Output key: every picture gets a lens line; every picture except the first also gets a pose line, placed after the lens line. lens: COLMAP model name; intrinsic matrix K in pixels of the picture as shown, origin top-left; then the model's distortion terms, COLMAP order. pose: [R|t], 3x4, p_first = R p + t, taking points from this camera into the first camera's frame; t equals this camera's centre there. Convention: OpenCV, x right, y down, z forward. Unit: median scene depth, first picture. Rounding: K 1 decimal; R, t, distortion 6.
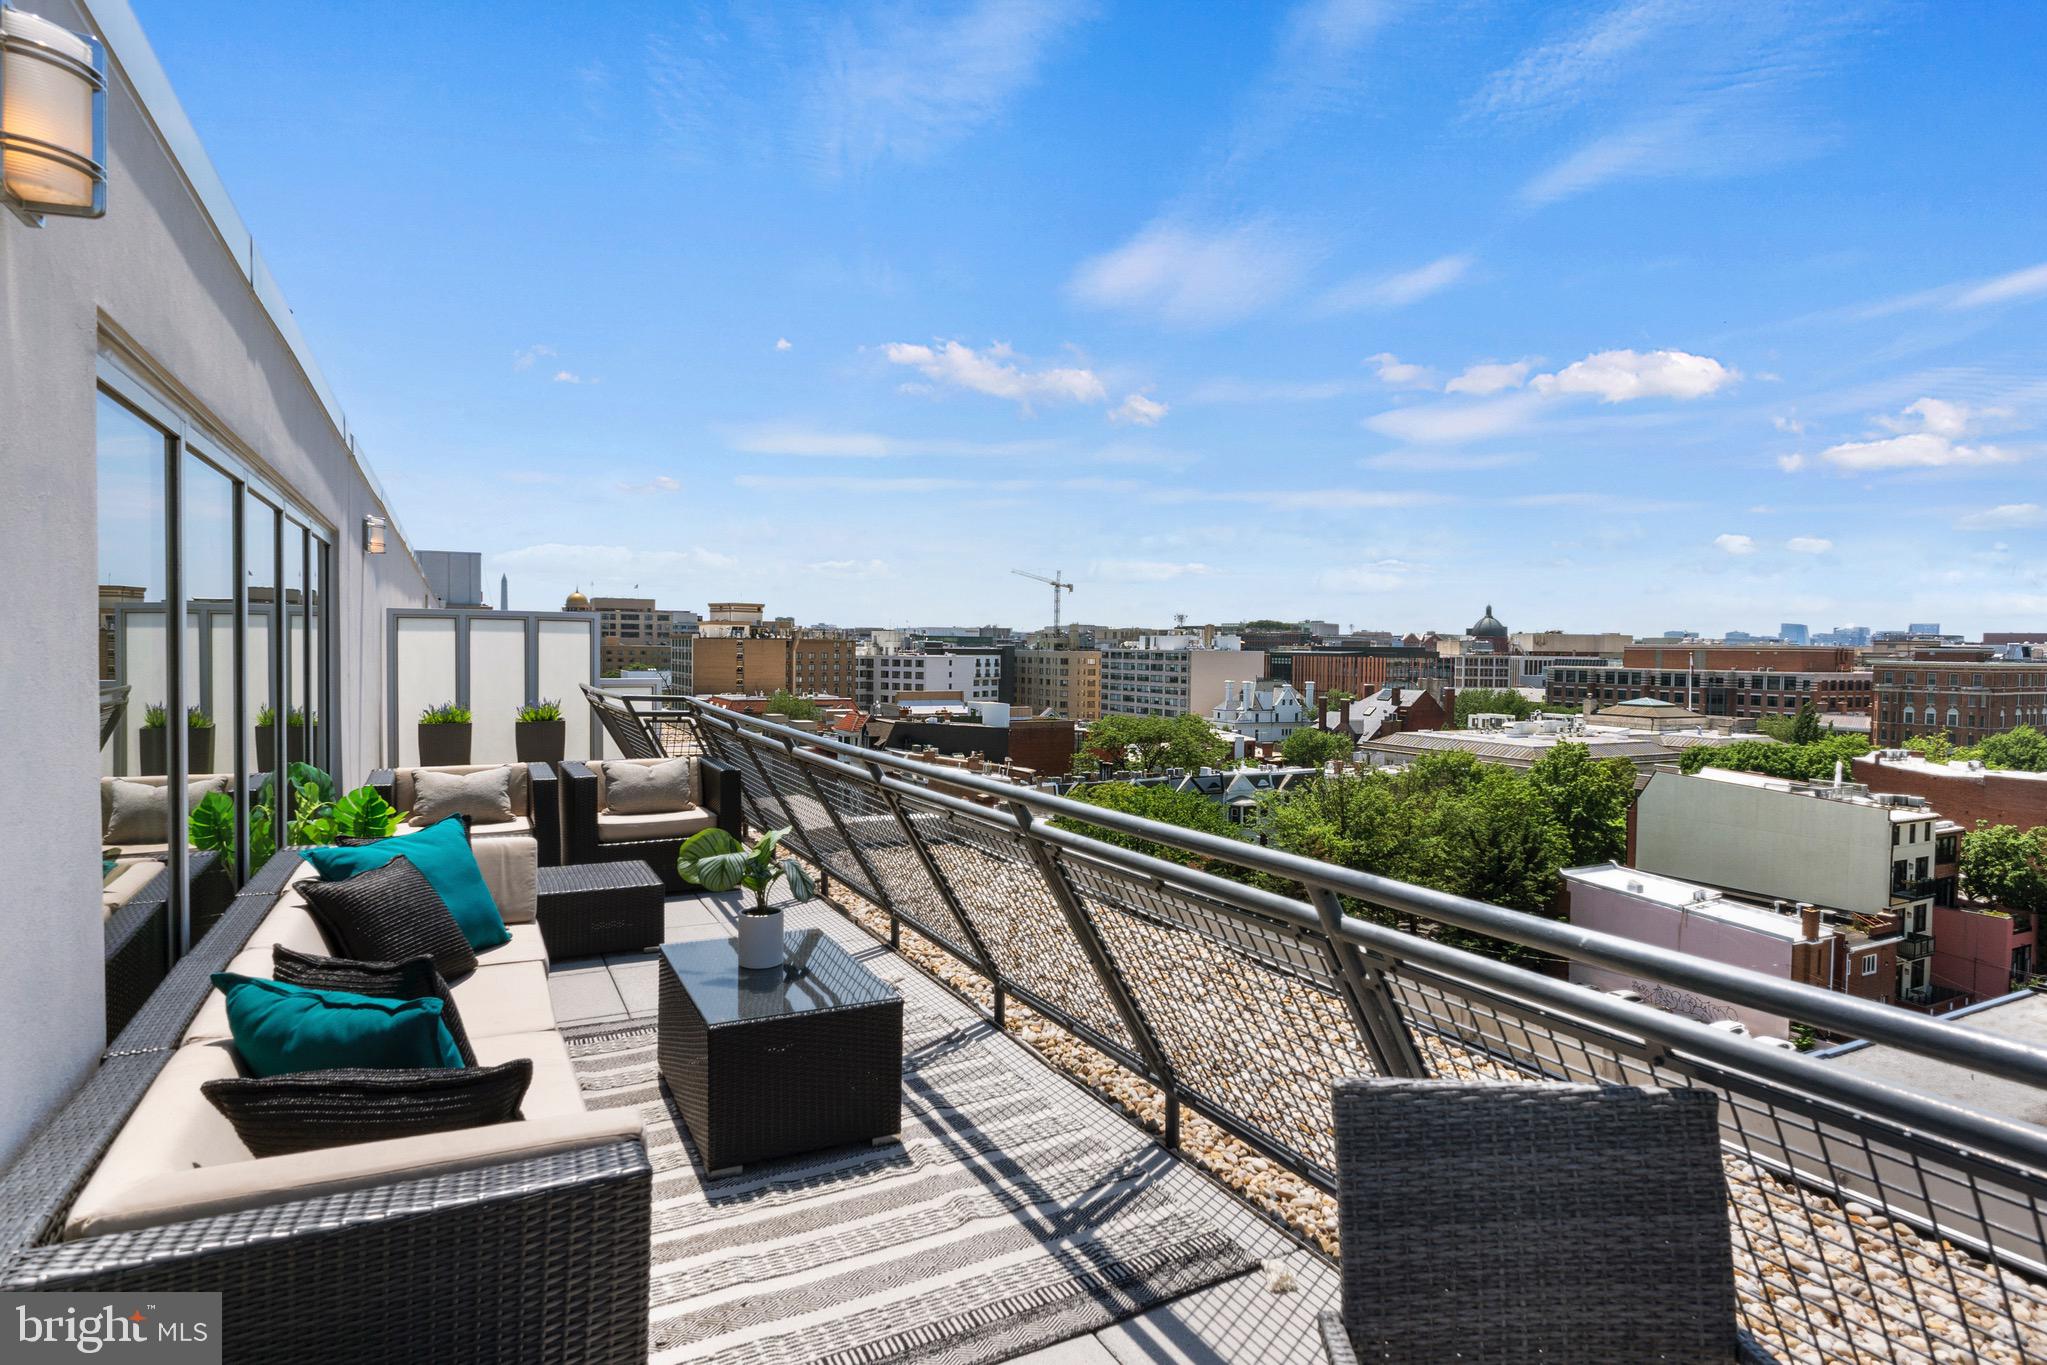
lens RADIAL K [[1094.9, 0, 1024.0], [0, 1094.9, 676.3], [0, 0, 1]] dist [0.000711, -0.002954]
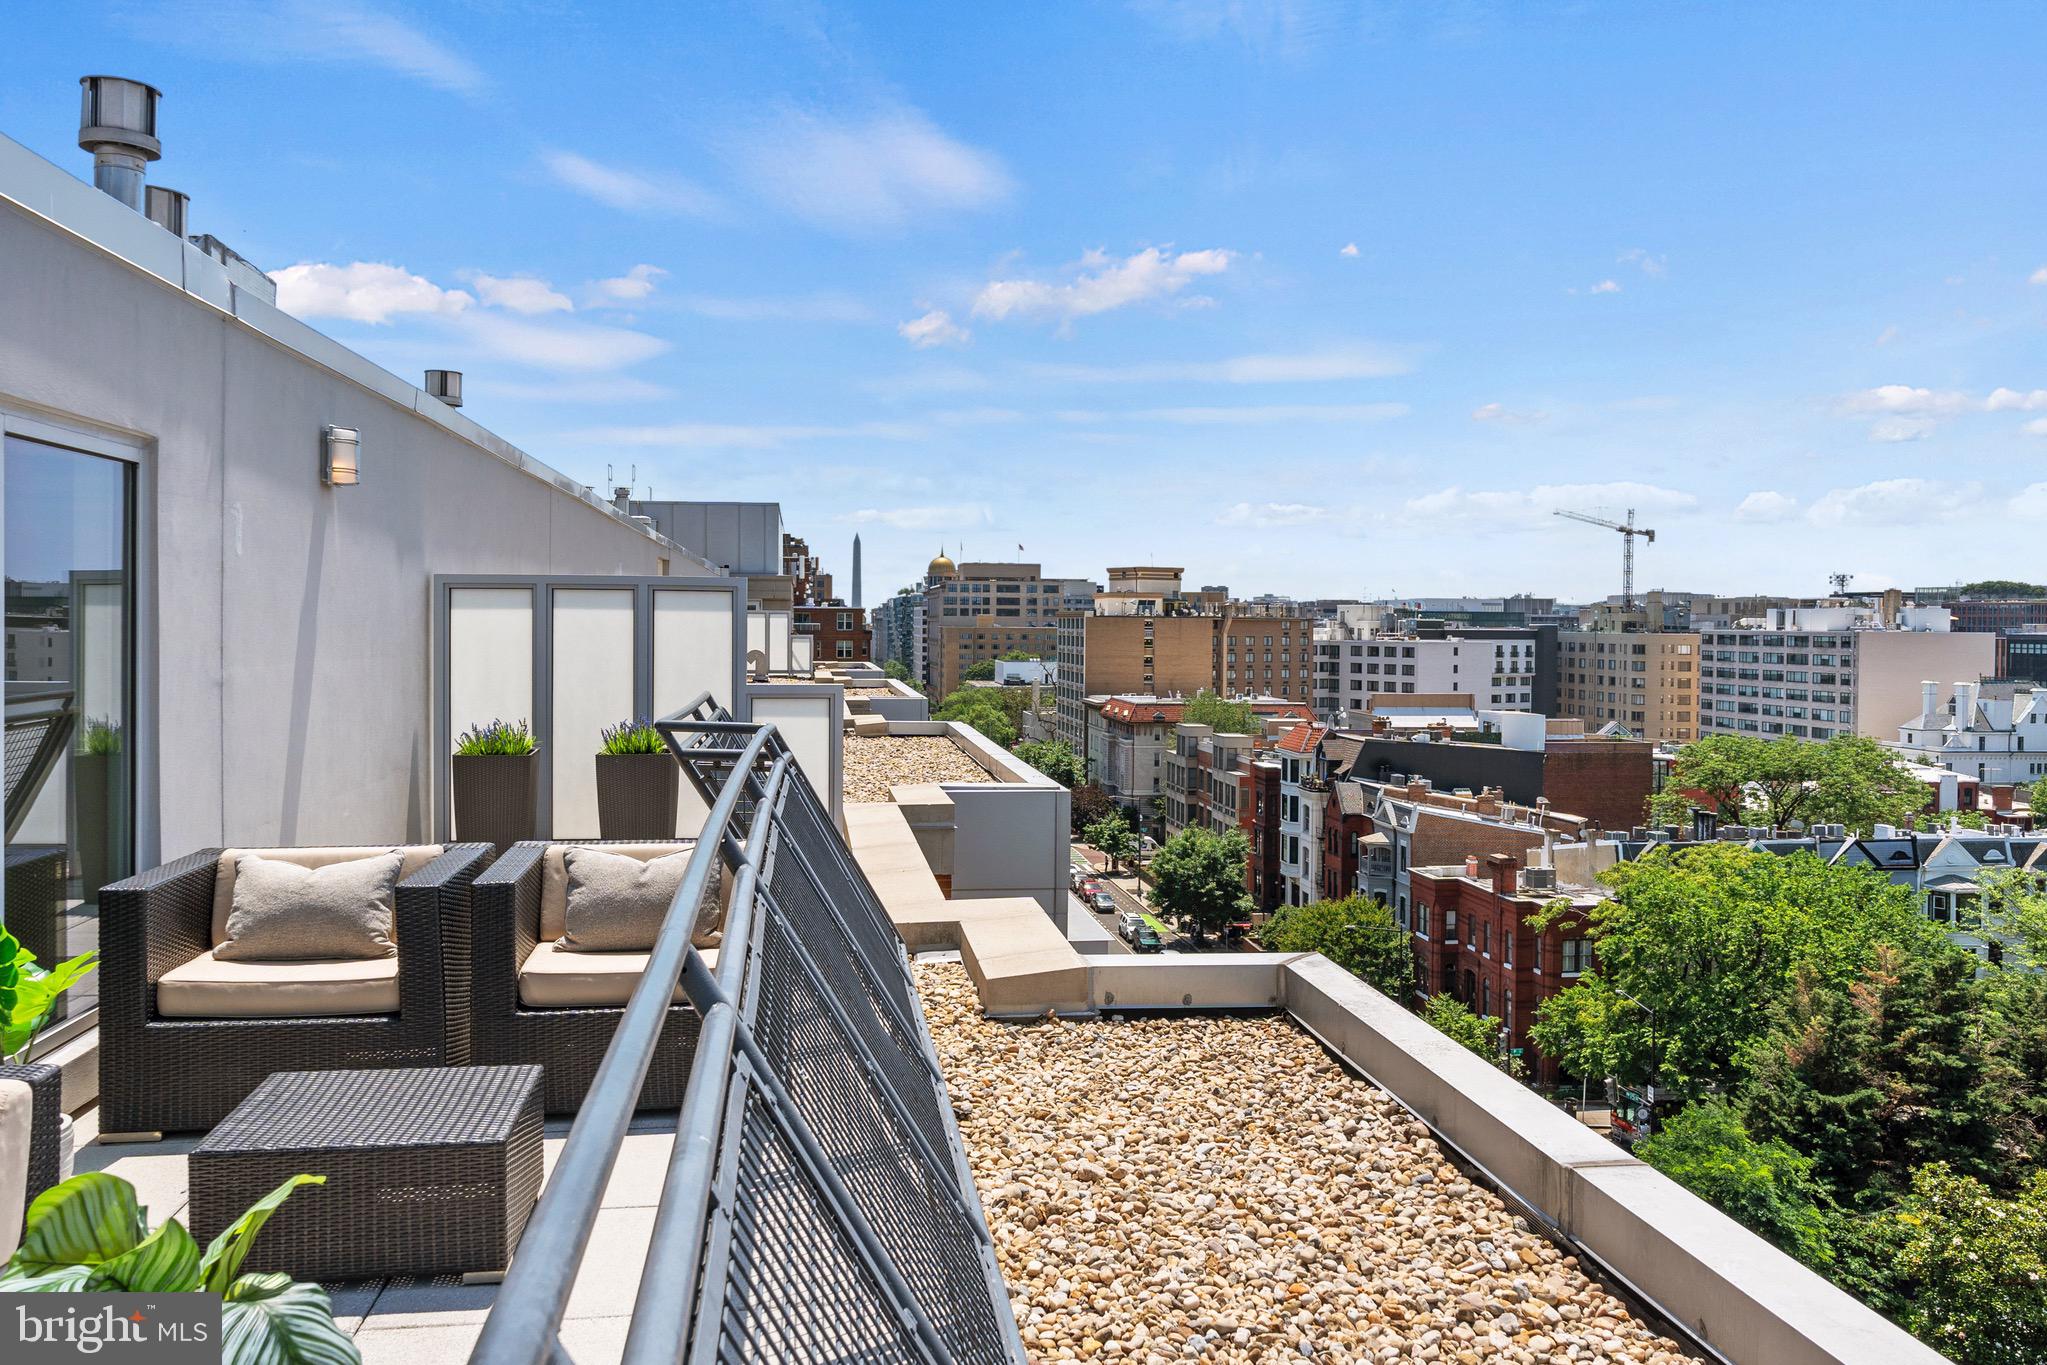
lens RADIAL K [[1590.1, 0, 1025.0], [0, 1590.1, 645.0], [0, 0, 1]] dist [0.006560, 0.005871]
pose [[0.945804, -0.000027, -0.324739, 0.072963], [-0.005236, 0.999869, -0.015334, -0.010035], [0.324697, 0.016203, 0.945679, 0.285587]]
